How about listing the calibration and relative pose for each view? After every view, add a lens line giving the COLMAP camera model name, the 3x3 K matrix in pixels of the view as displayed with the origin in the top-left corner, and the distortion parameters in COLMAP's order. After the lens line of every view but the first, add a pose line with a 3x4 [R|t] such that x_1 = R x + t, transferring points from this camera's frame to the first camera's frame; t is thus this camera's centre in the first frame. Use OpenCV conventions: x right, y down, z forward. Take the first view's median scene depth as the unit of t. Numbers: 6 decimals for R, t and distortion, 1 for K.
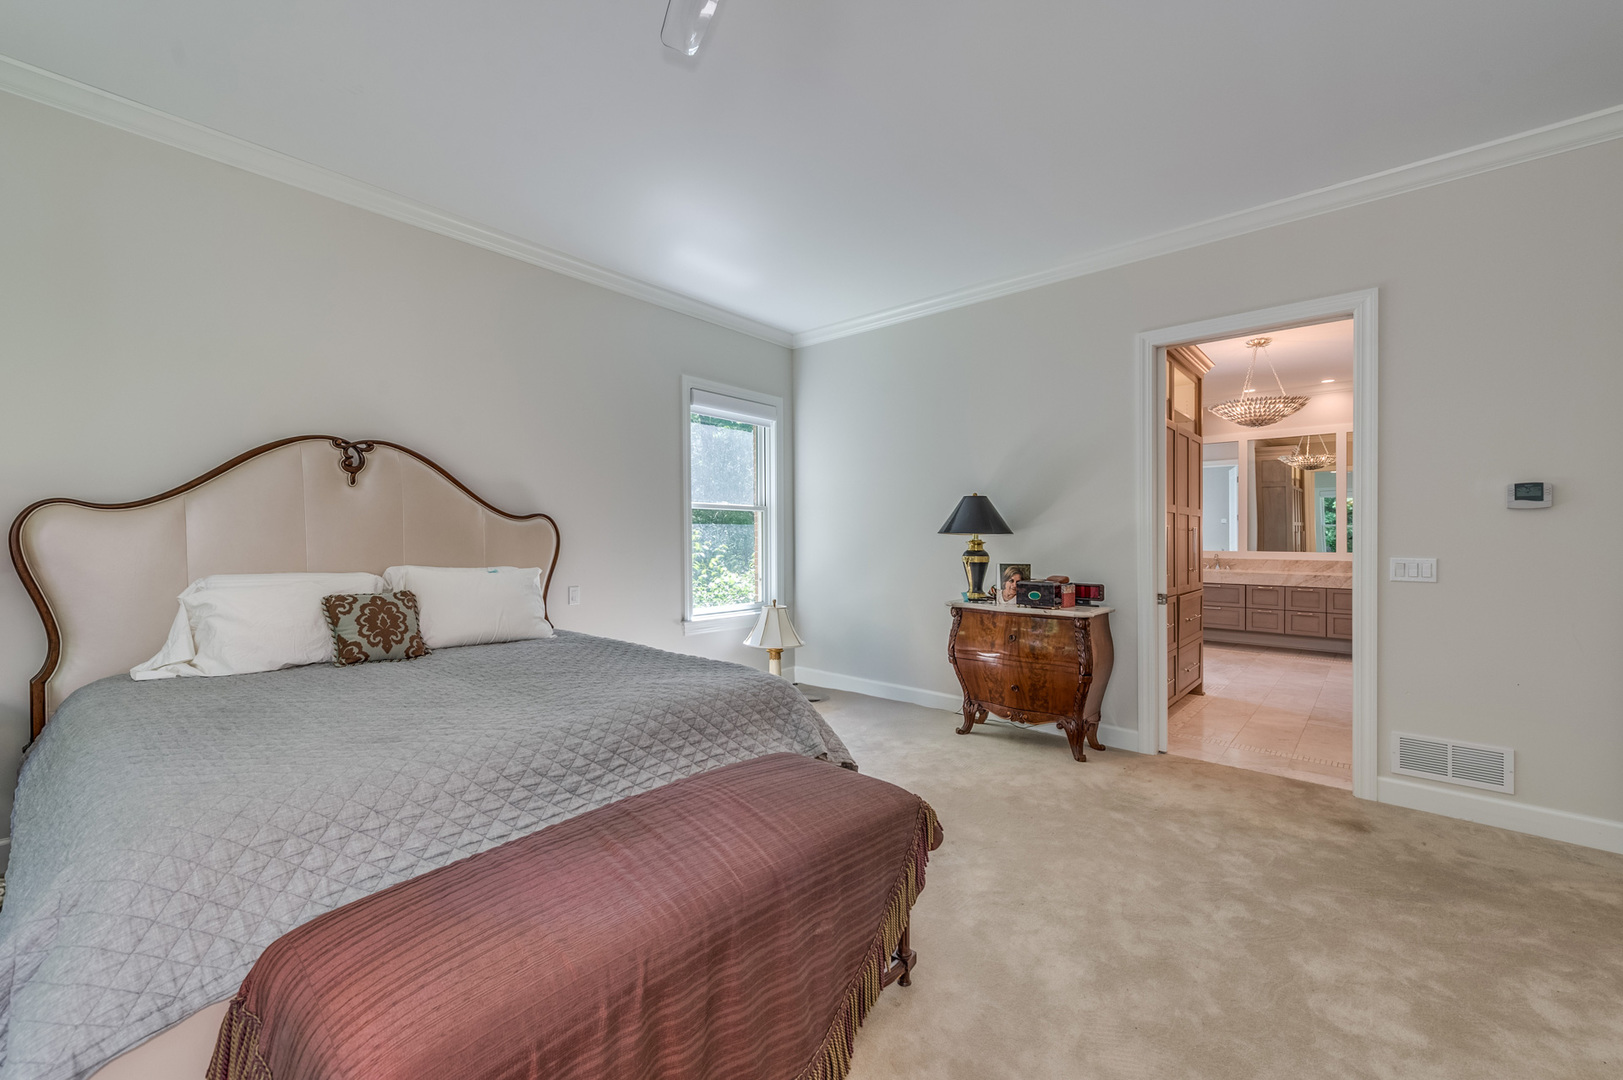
lens RADIAL K [[639.5, 0, 811.5], [0, 639.5, 540.0], [0, 0, 1]] dist [0.017613, -0.005097]
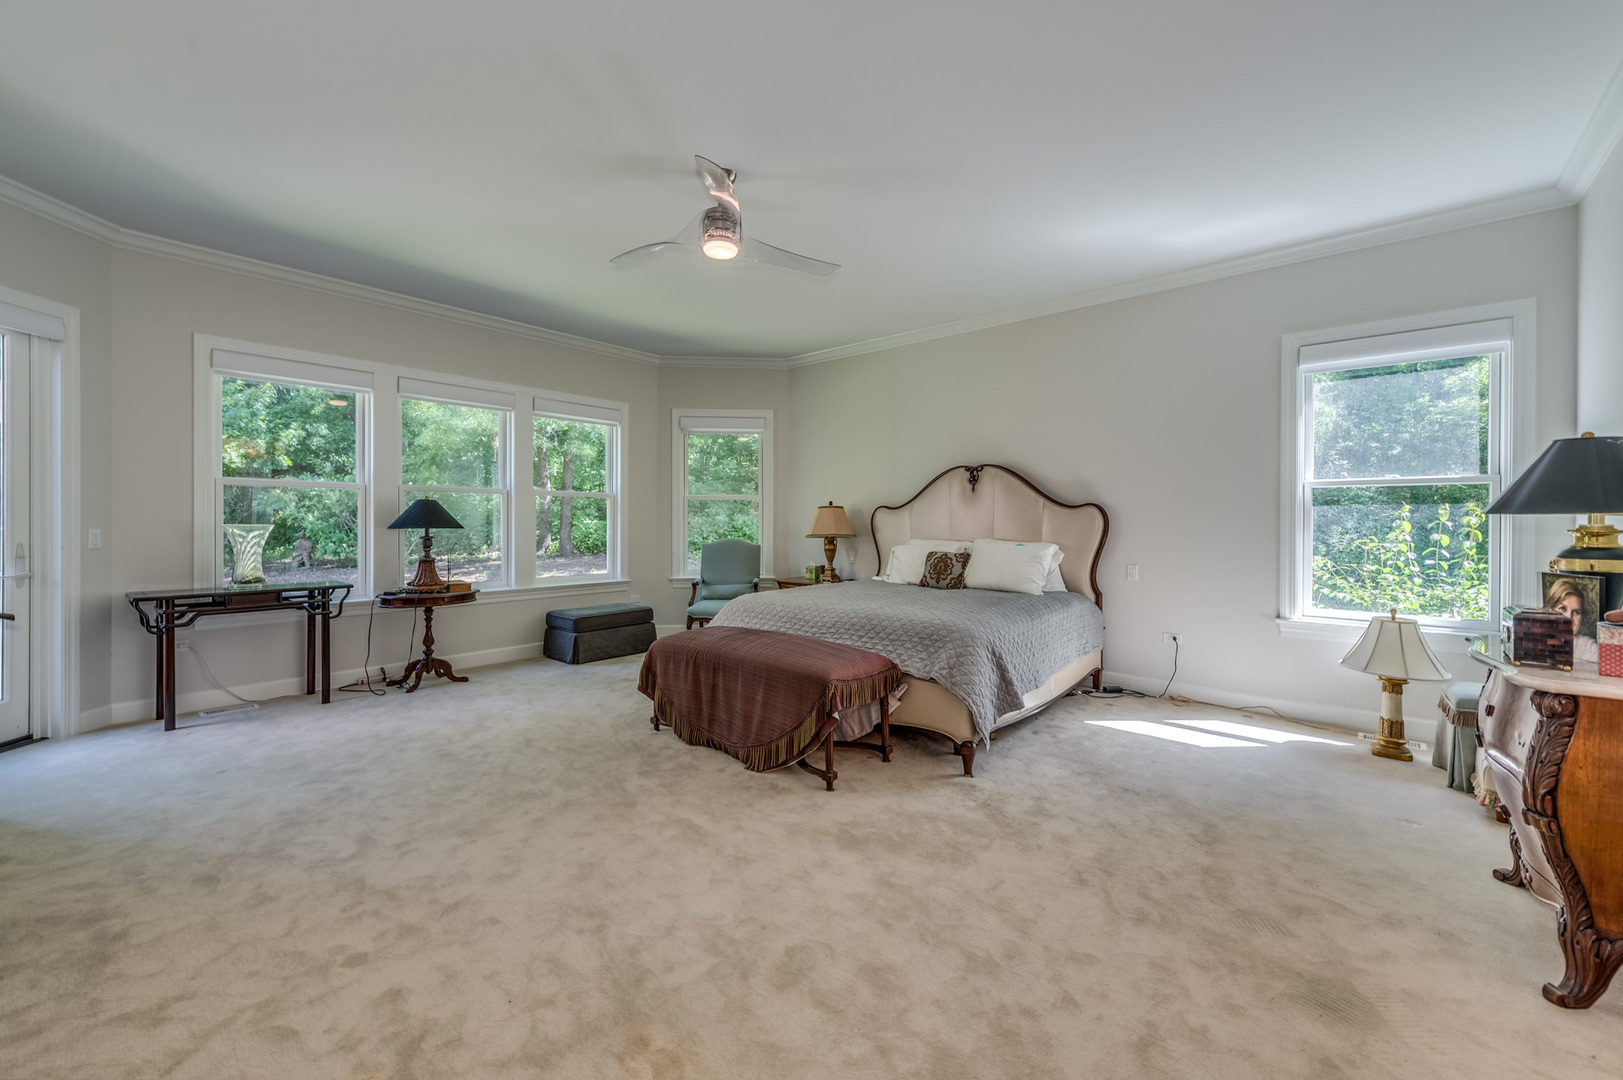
lens RADIAL K [[639.5, 0, 811.5], [0, 639.5, 540.0], [0, 0, 1]] dist [0.017613, -0.005097]
pose [[0.028772, 0.026632, -0.999231, 0.927832], [-0.008666, 0.999614, 0.026393, 0.003041], [0.999548, 0.007900, 0.028992, 0.467457]]
